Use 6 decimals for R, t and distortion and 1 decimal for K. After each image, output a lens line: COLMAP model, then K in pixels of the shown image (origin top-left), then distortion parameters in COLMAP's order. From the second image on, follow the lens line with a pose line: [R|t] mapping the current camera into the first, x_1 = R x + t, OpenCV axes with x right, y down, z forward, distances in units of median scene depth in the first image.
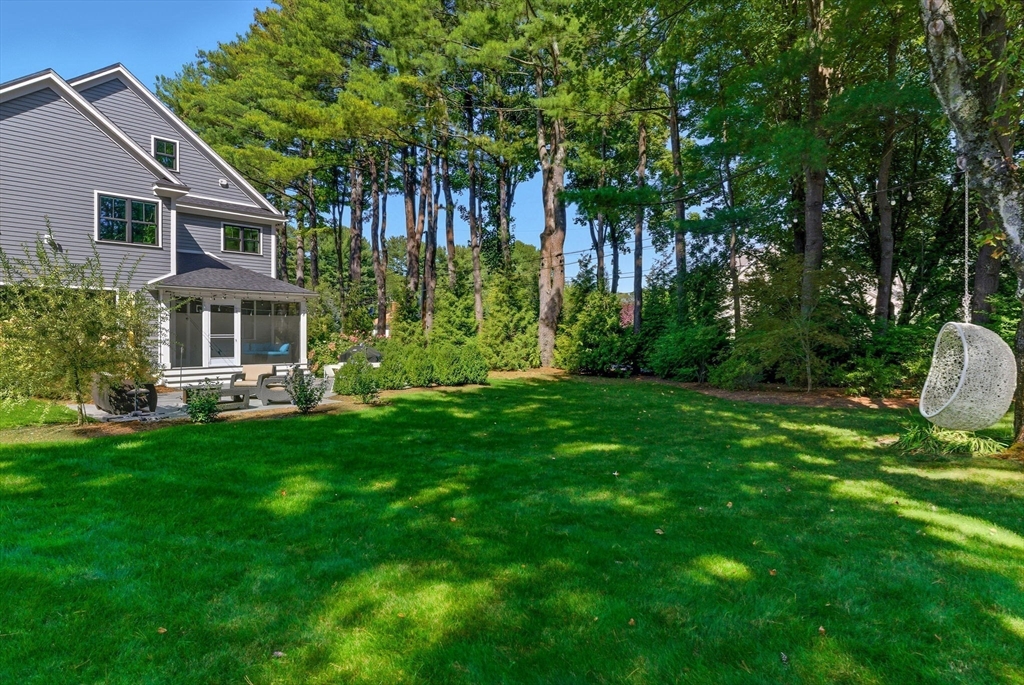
lens RADIAL K [[529.1, 0, 512.0], [0, 529.1, 342.5], [0, 0, 1]] dist [-0.000483, -0.000253]
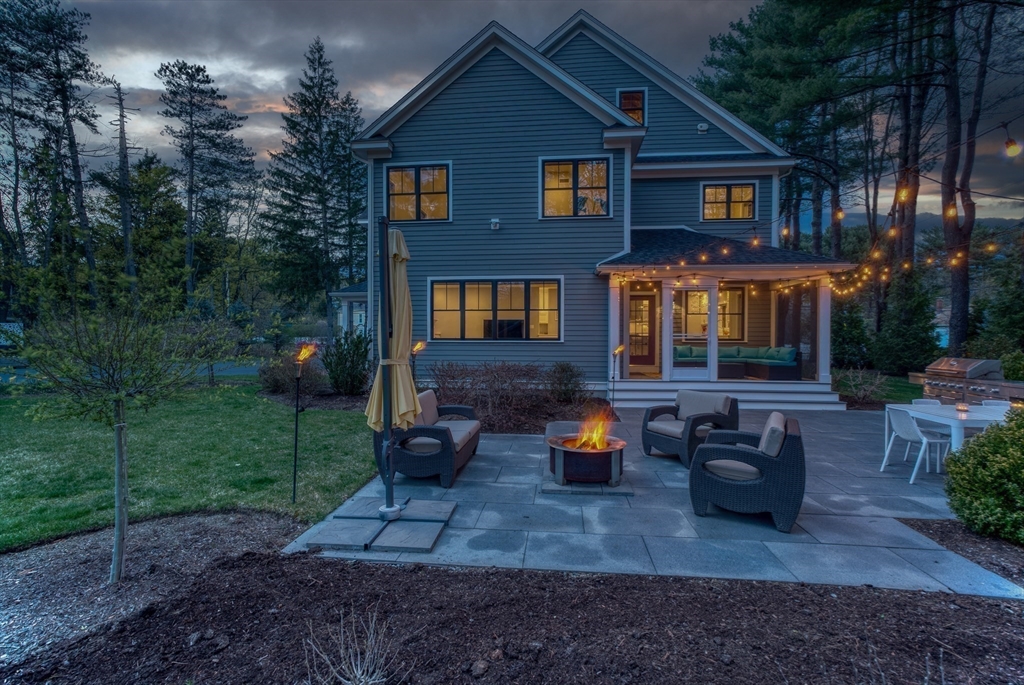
lens RADIAL K [[529.1, 0, 512.0], [0, 529.1, 342.5], [0, 0, 1]] dist [-0.000483, -0.000253]
pose [[0.615423, 0.006538, -0.788170, -0.158434], [-0.006865, 0.999972, 0.002935, -0.006258], [0.788167, 0.003605, 0.615451, 0.424136]]
